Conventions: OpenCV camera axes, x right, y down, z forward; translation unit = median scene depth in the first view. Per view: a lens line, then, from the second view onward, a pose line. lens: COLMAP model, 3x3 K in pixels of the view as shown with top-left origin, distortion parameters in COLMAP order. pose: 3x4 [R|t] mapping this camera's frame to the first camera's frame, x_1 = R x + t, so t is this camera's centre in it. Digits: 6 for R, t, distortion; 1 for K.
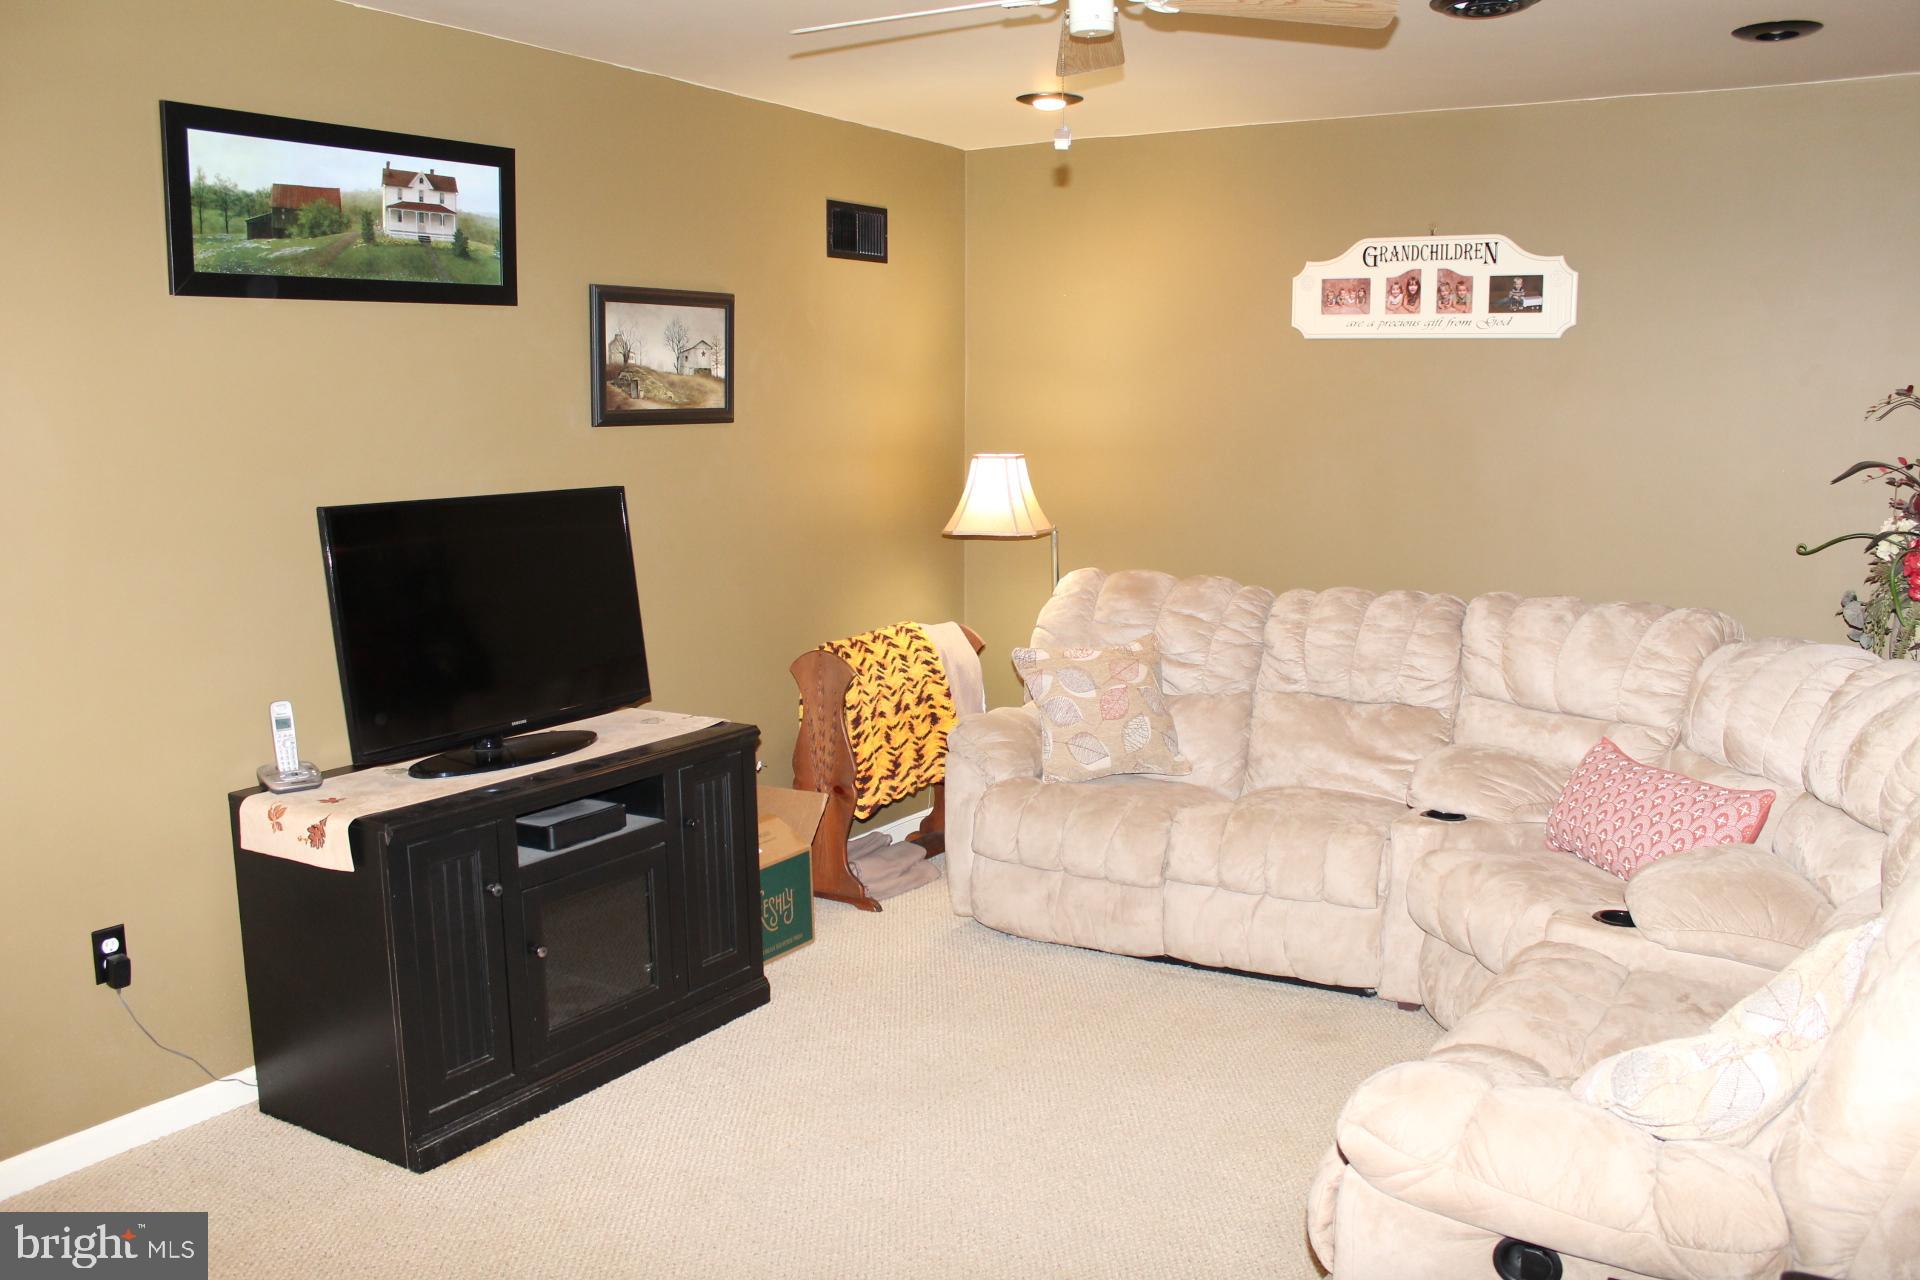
lens RADIAL K [[1615.0, 0, 979.9], [0, 1615.0, 642.0], [0, 0, 1]] dist [-0.159203, 0.148877]
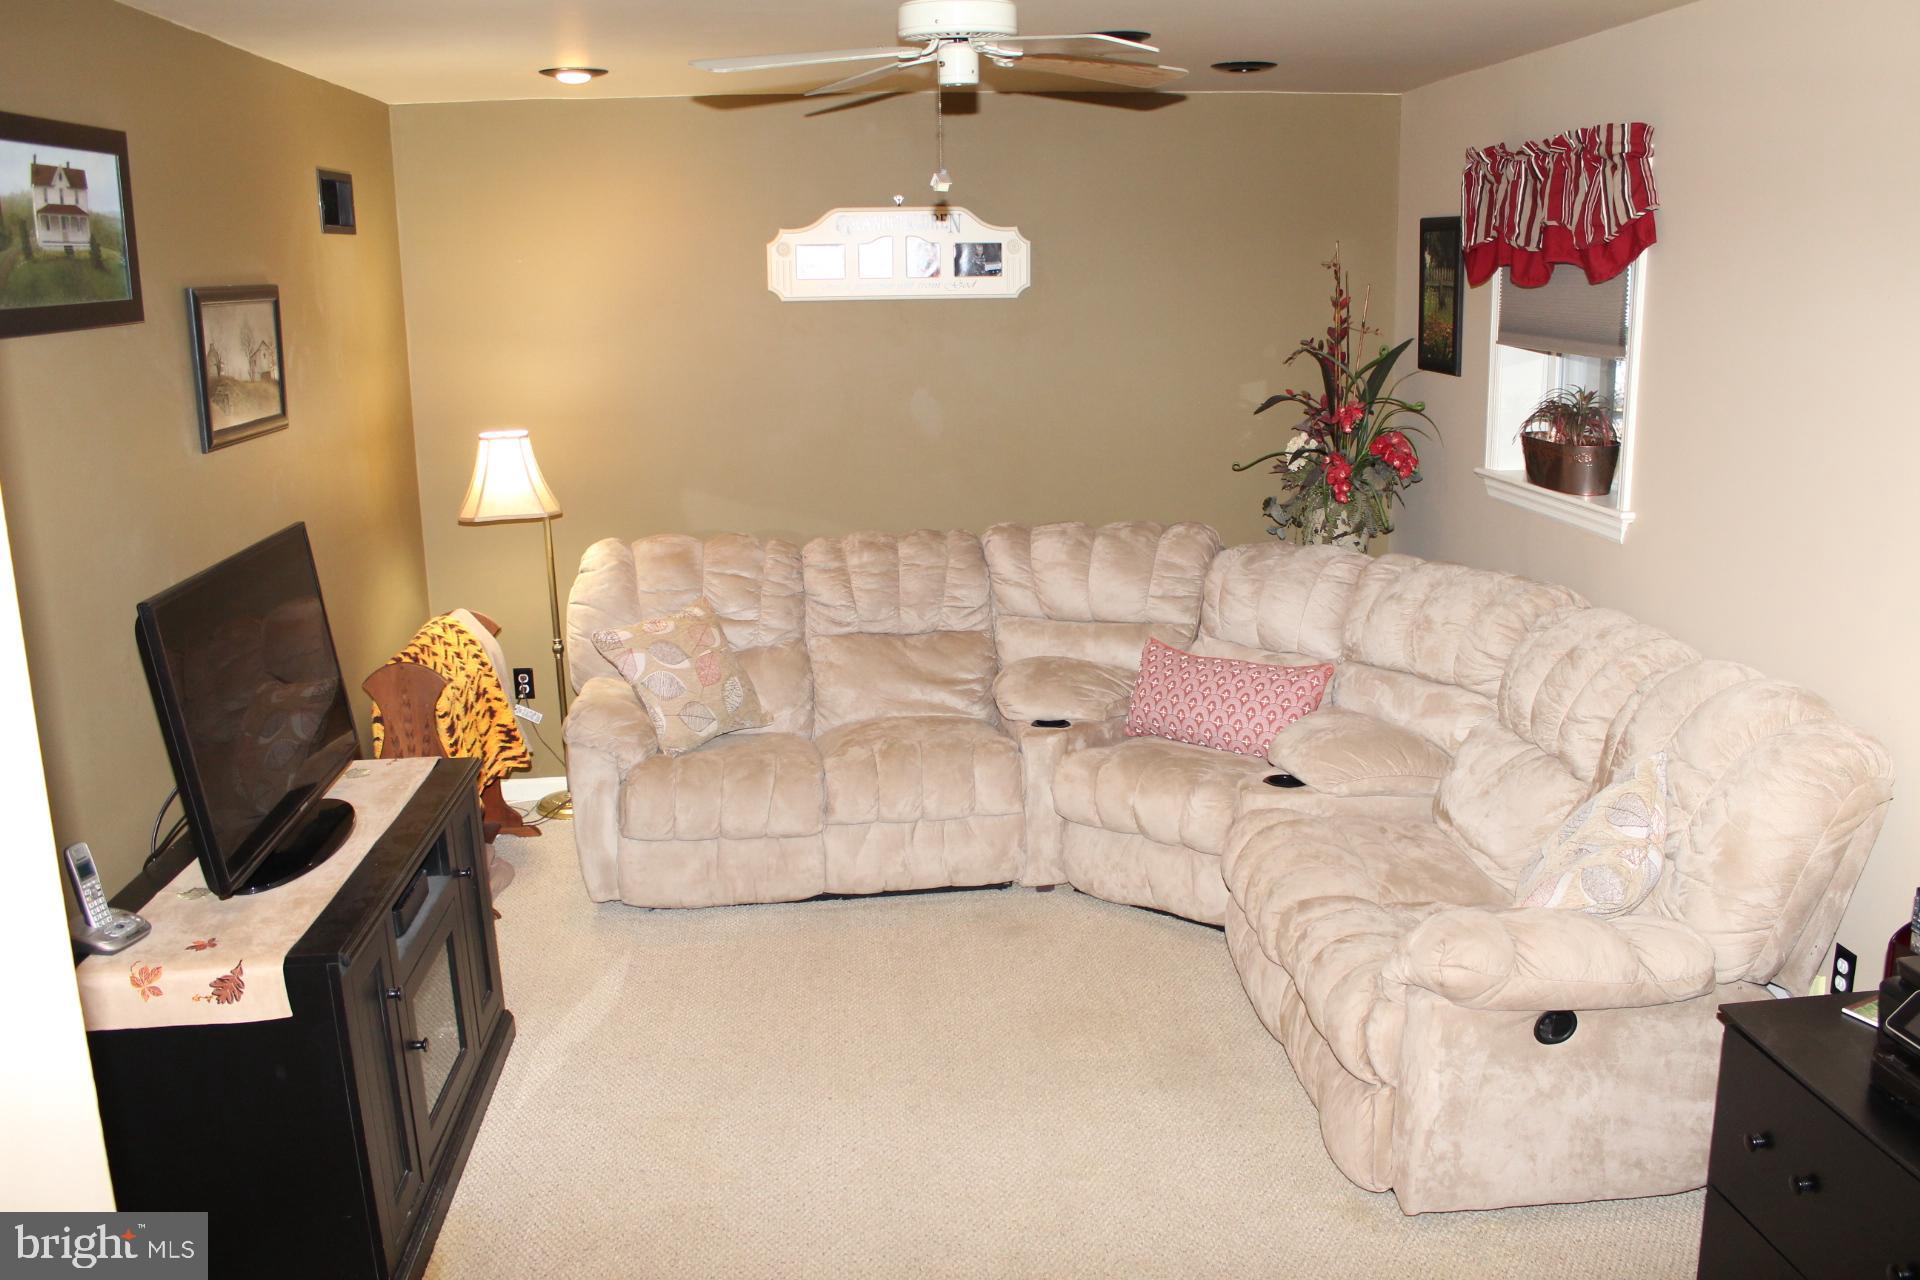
lens RADIAL K [[1615.0, 0, 979.9], [0, 1615.0, 642.0], [0, 0, 1]] dist [-0.159203, 0.148877]
pose [[0.802896, -0.149002, 0.577198, -0.388784], [0.104797, 0.988459, 0.109393, -0.078266], [-0.586836, -0.027343, 0.809244, 0.059918]]
